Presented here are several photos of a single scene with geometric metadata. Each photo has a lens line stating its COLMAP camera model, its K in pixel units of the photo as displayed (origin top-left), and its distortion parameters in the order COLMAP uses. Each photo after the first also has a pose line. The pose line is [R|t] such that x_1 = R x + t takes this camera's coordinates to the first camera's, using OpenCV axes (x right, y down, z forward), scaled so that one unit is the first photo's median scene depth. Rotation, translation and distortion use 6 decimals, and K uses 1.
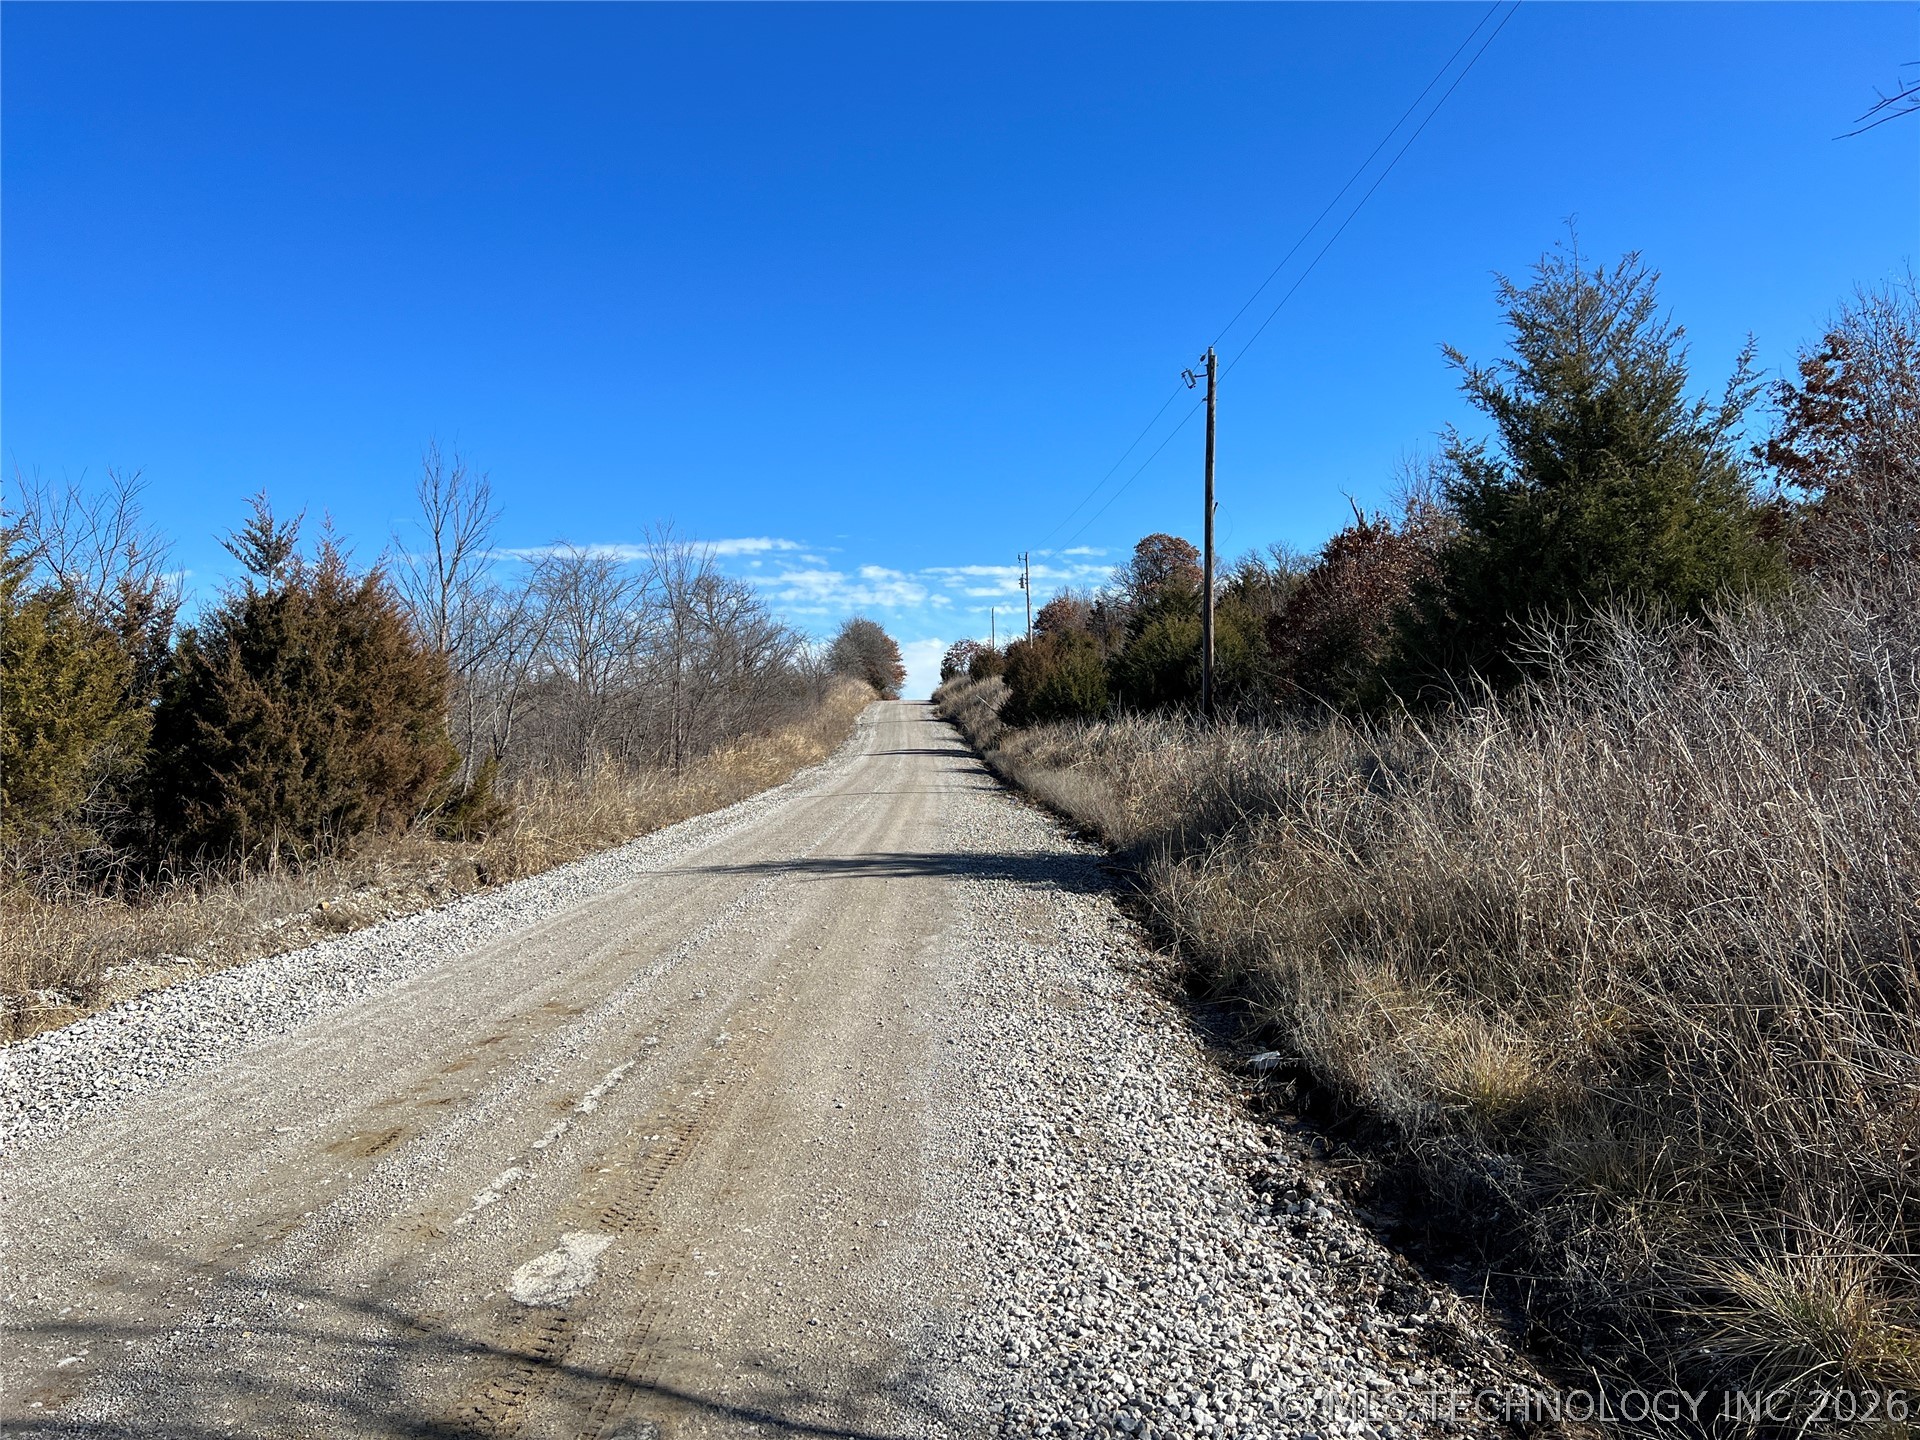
lens RADIAL K [[1446.6, 0, 953.4], [0, 1446.6, 730.1], [0, 0, 1]] dist [0.065017, -0.075559]
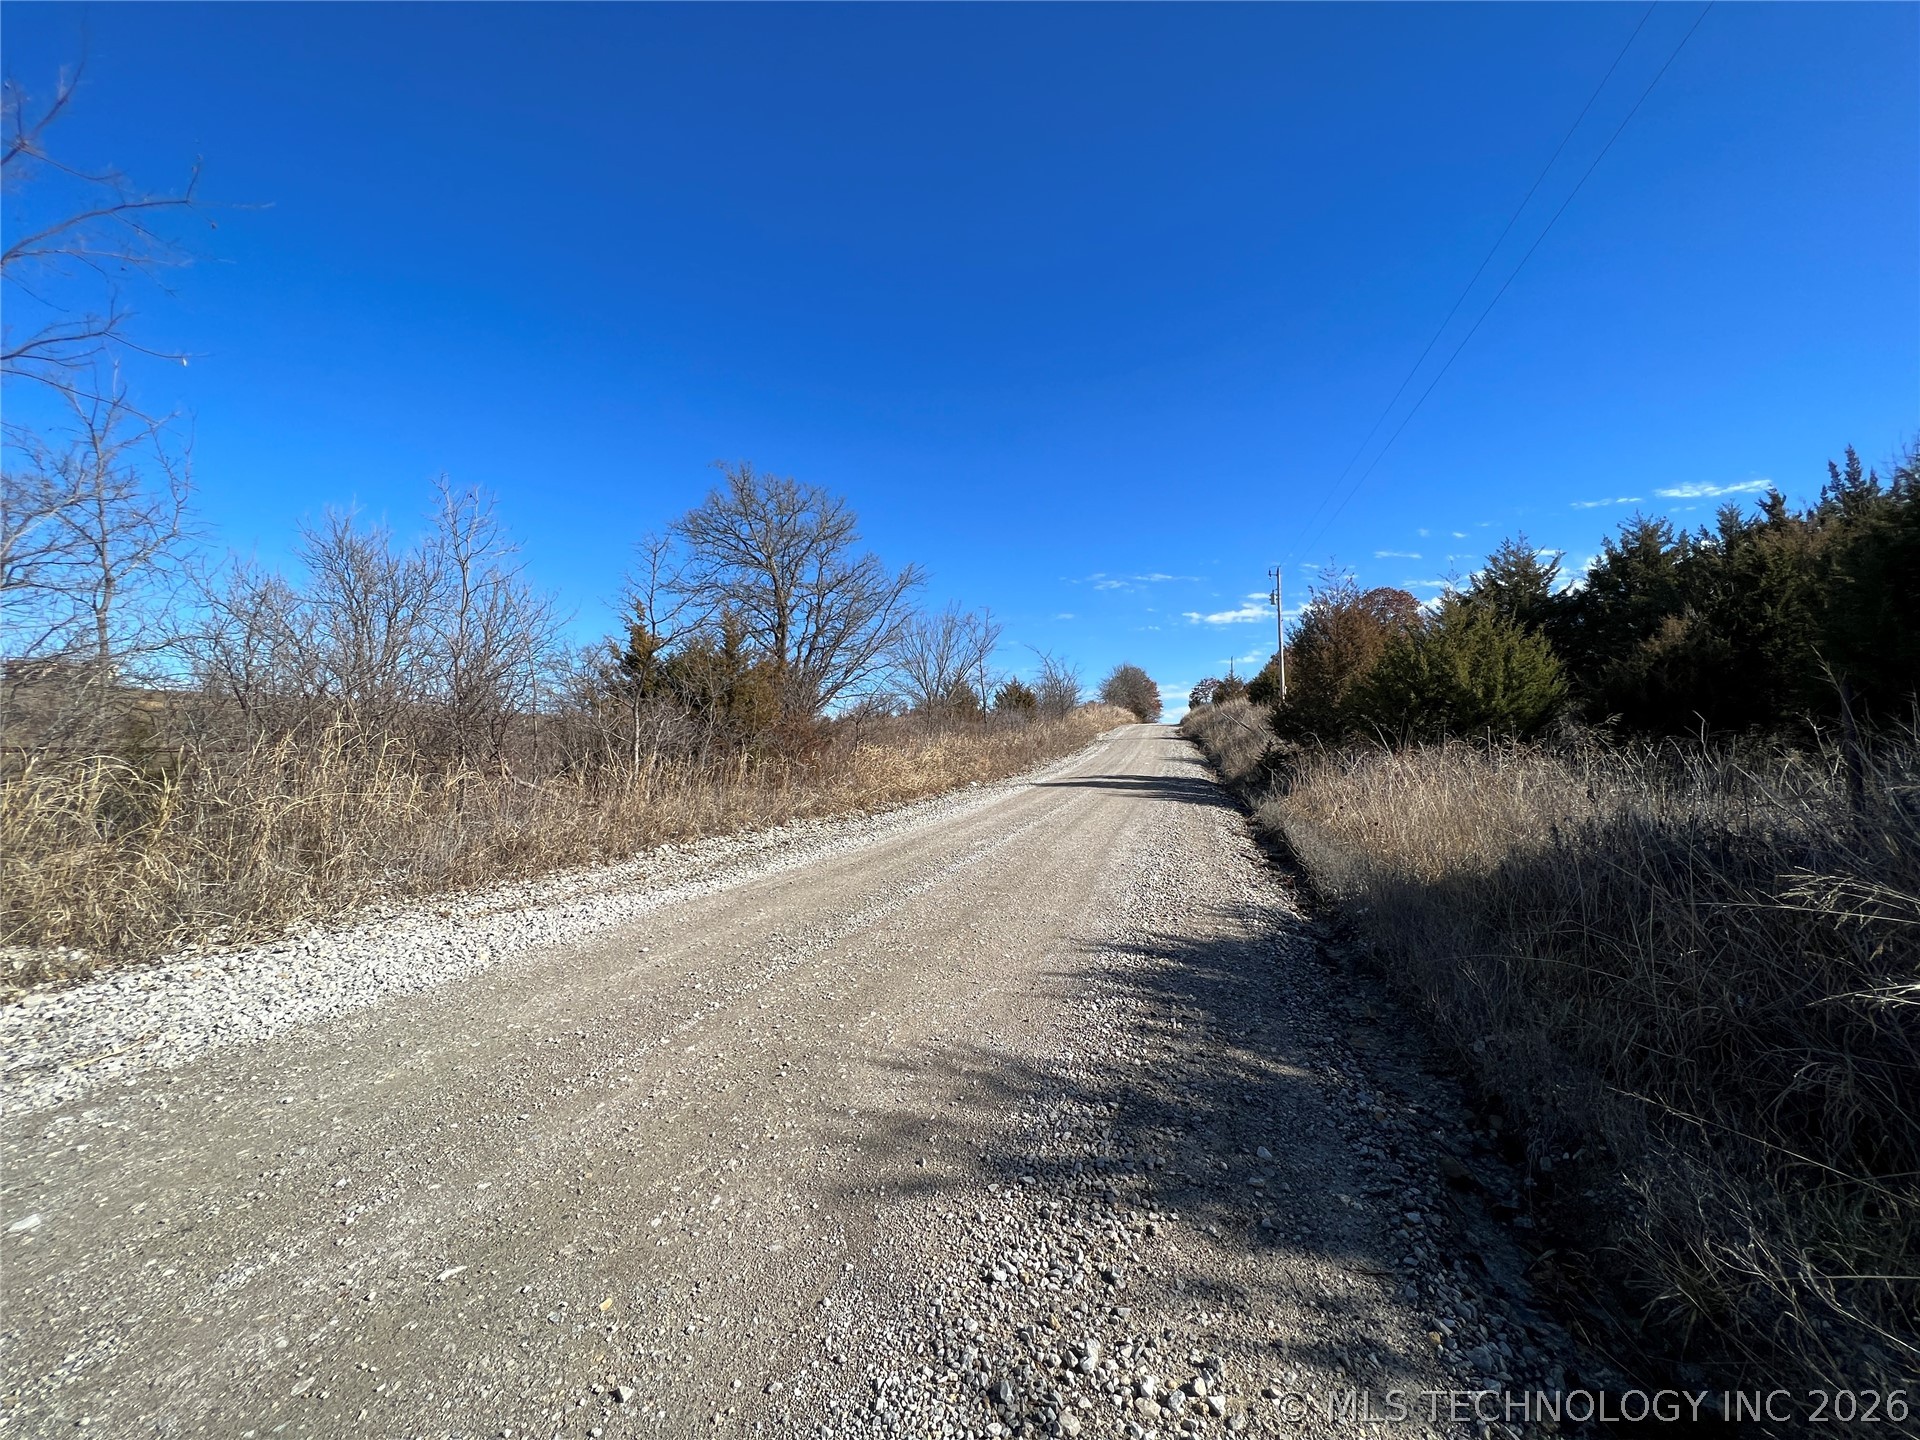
lens RADIAL K [[773.4, 0, 960.9], [0, 773.4, 723.0], [0, 0, 1]] dist [-0.002442, 0.000098]
pose [[0.954608, 0.018795, -0.297272, 0.036100], [-0.027463, 0.999310, -0.025007, 0.000812], [0.296597, 0.032036, 0.954465, 4.466552]]
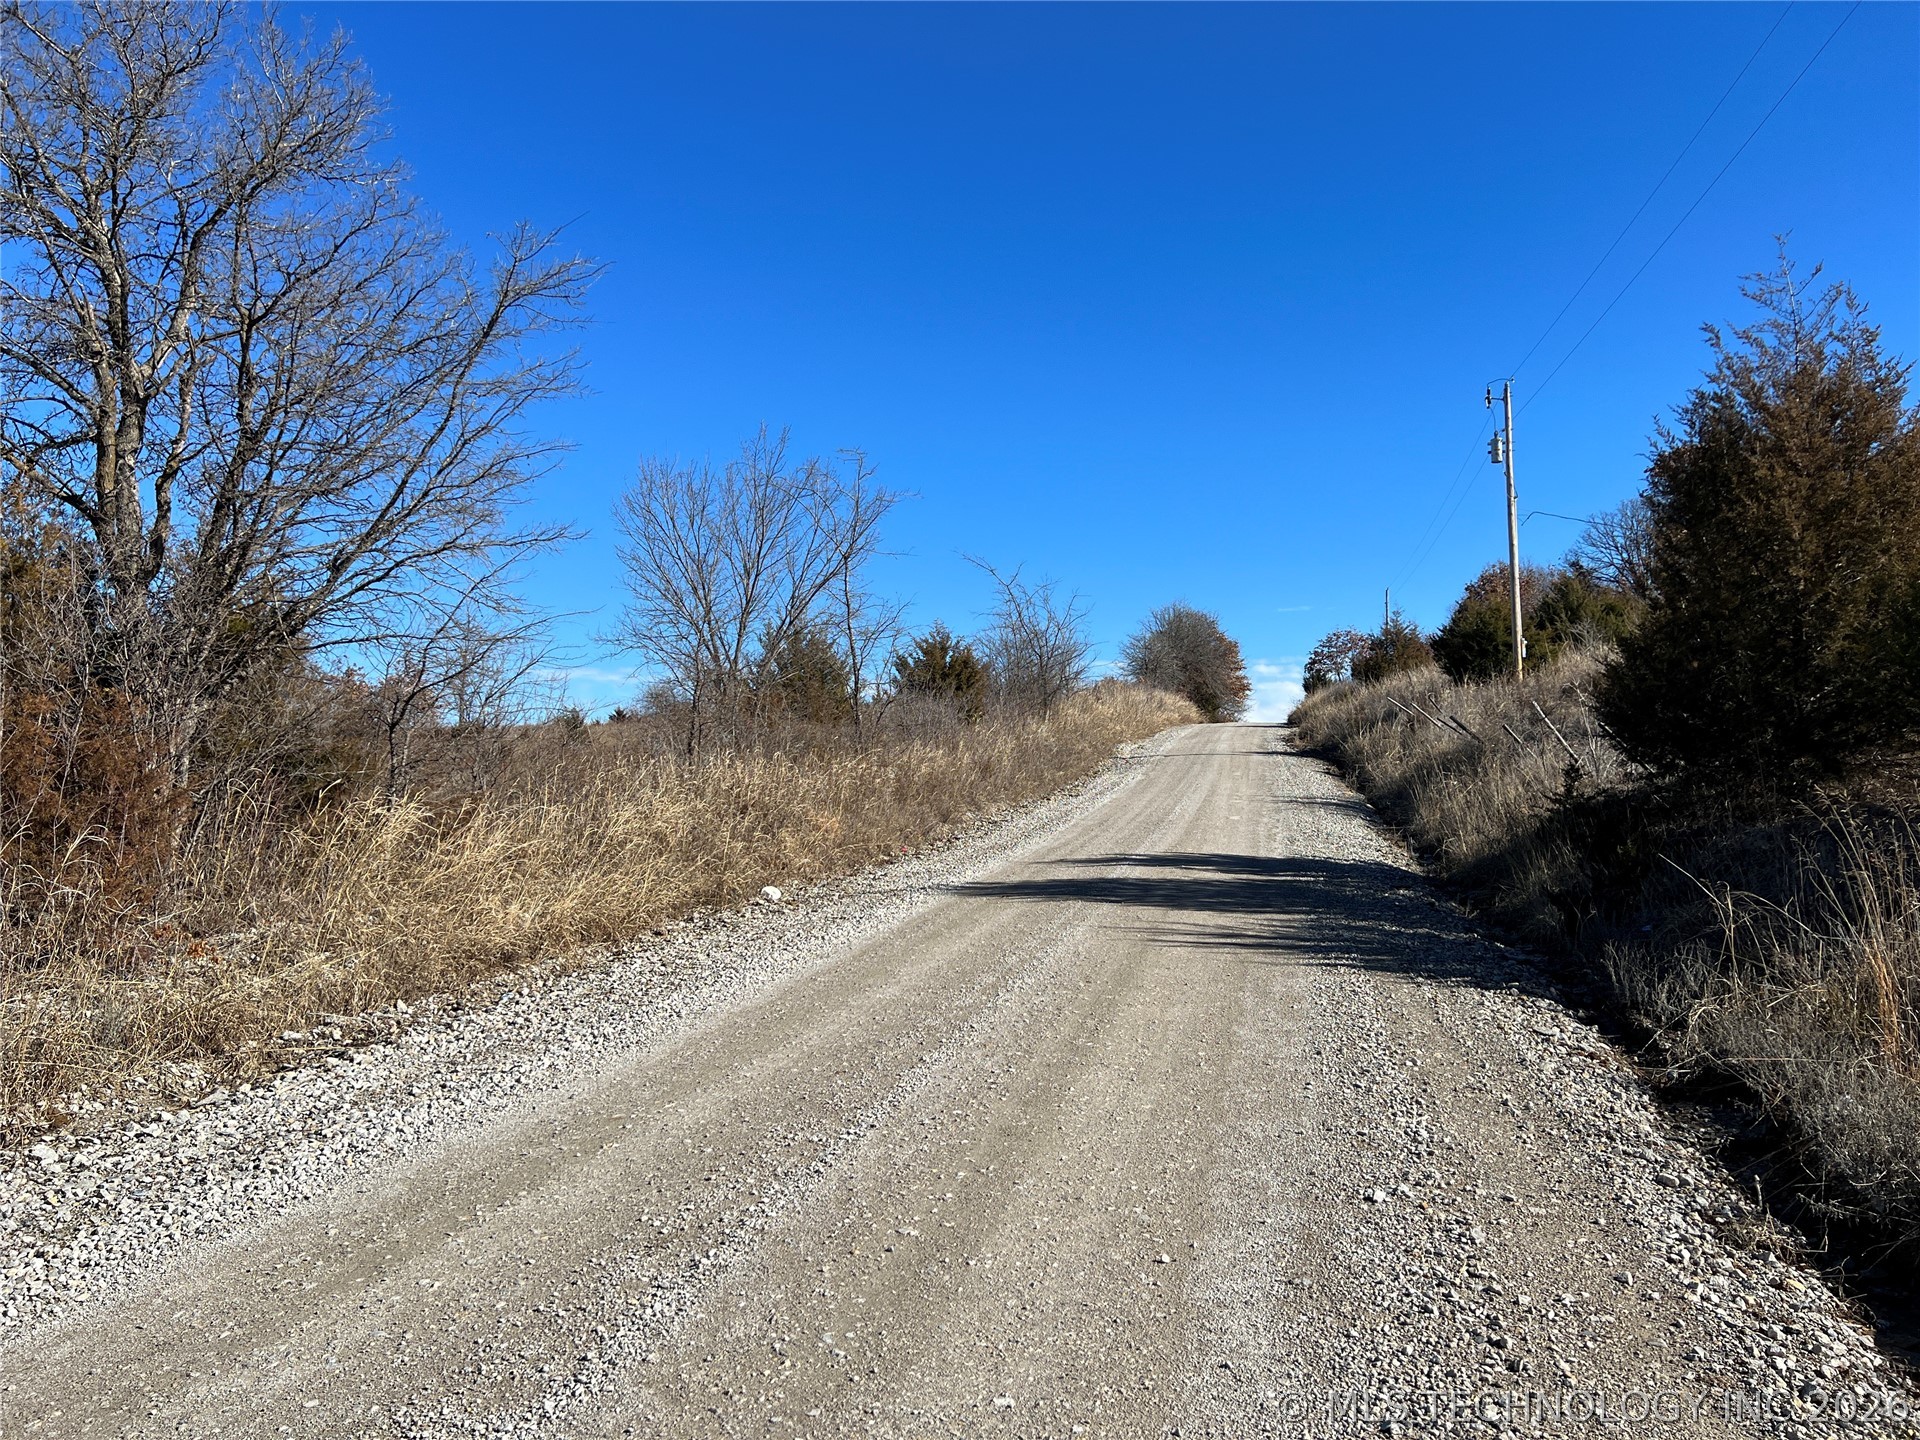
lens RADIAL K [[1446.6, 0, 899.7], [0, 1446.6, 734.7], [0, 0, 1]] dist [0.065017, -0.075559]
pose [[0.961004, 0.010126, -0.276351, -0.040188], [-0.016209, 0.999674, -0.019735, -0.015670], [0.276061, 0.023445, 0.960854, 5.145706]]
